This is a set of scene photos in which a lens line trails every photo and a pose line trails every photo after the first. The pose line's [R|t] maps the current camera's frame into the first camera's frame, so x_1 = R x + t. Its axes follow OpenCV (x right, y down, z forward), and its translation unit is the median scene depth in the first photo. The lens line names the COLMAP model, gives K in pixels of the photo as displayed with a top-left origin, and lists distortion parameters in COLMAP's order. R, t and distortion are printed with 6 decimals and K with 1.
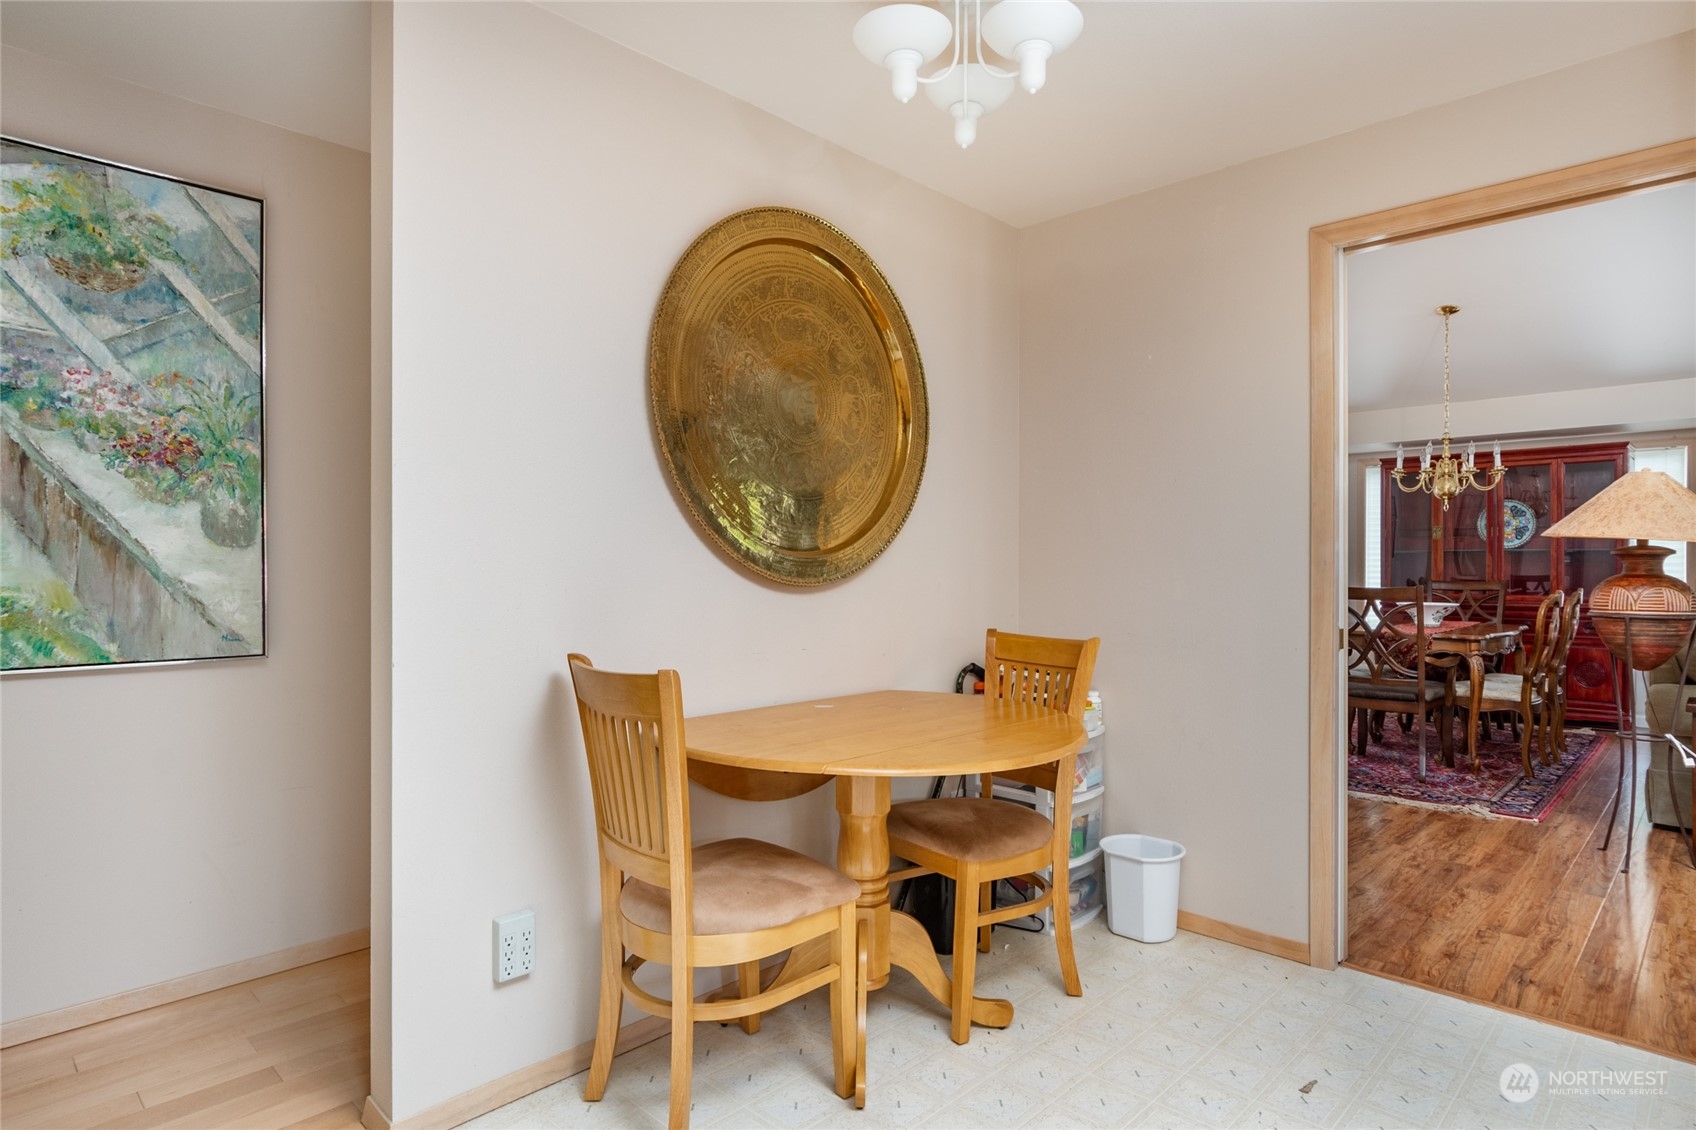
lens RADIAL K [[919.7, 0, 850.3], [0, 919.7, 558.3], [0, 0, 1]] dist [-0.003266, 0.000608]
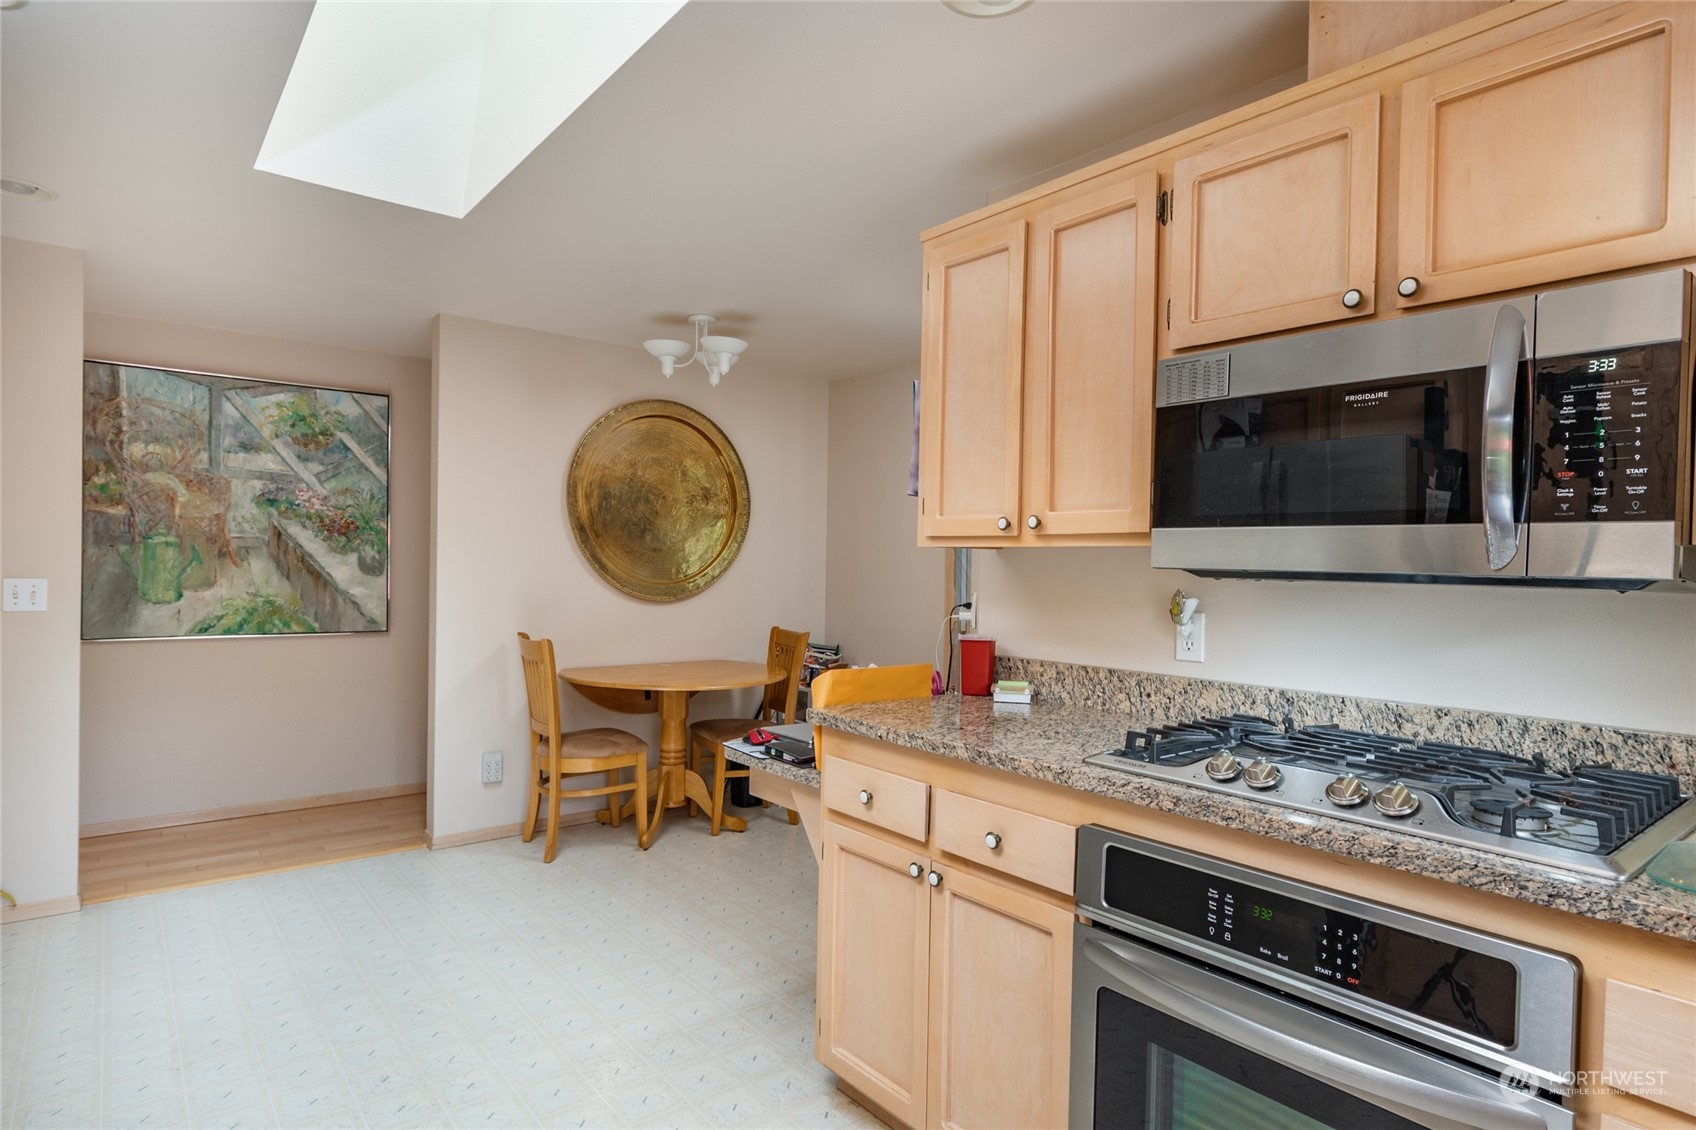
lens RADIAL K [[900.2, 0, 848.0], [0, 900.2, 565.0], [0, 0, 1]] dist [-0.001259, -0.000137]
pose [[0.993189, 0.013802, -0.115694, 0.588875], [-0.013204, 0.999895, 0.005933, -0.062562], [0.115763, -0.004365, 0.993267, -0.835512]]
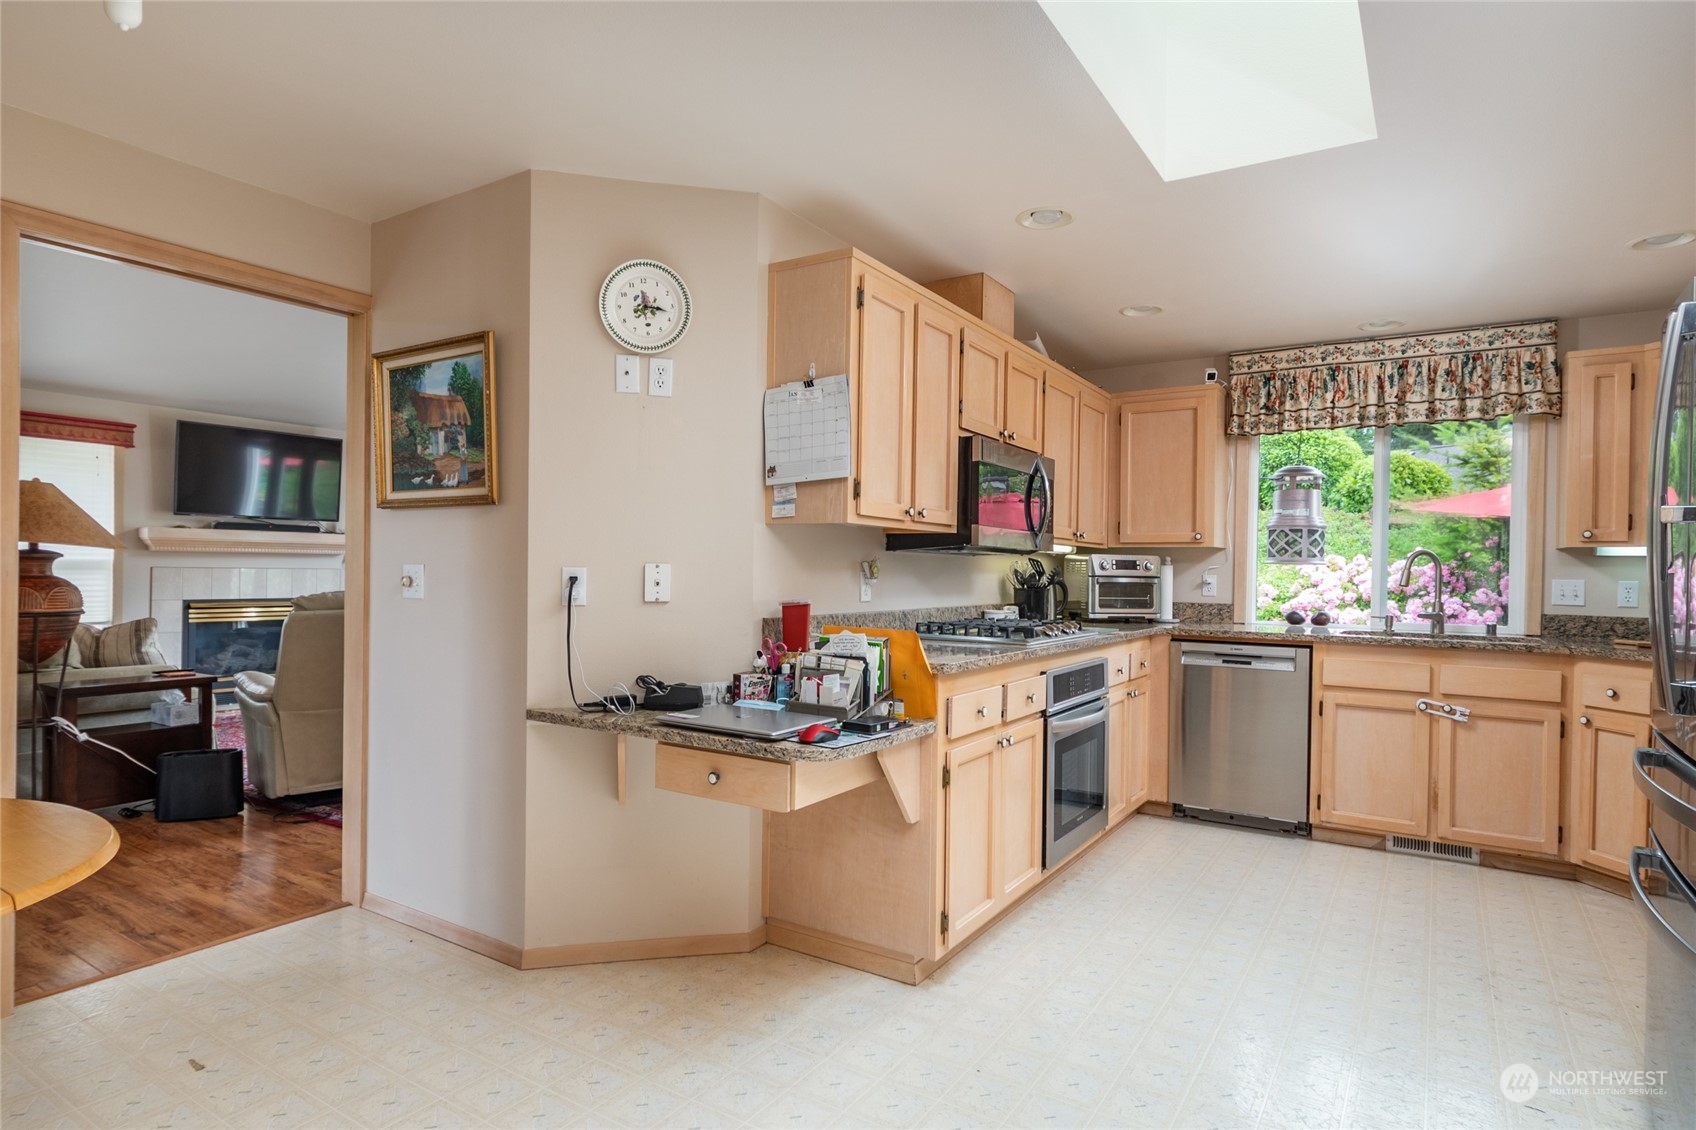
lens RADIAL K [[900.2, 0, 848.0], [0, 900.2, 565.0], [0, 0, 1]] dist [-0.001259, -0.000137]
pose [[-0.190805, -0.004436, 0.981618, -0.604010], [-0.020883, 0.999782, 0.000459, -0.025536], [-0.981406, -0.020412, -0.190856, 0.411048]]
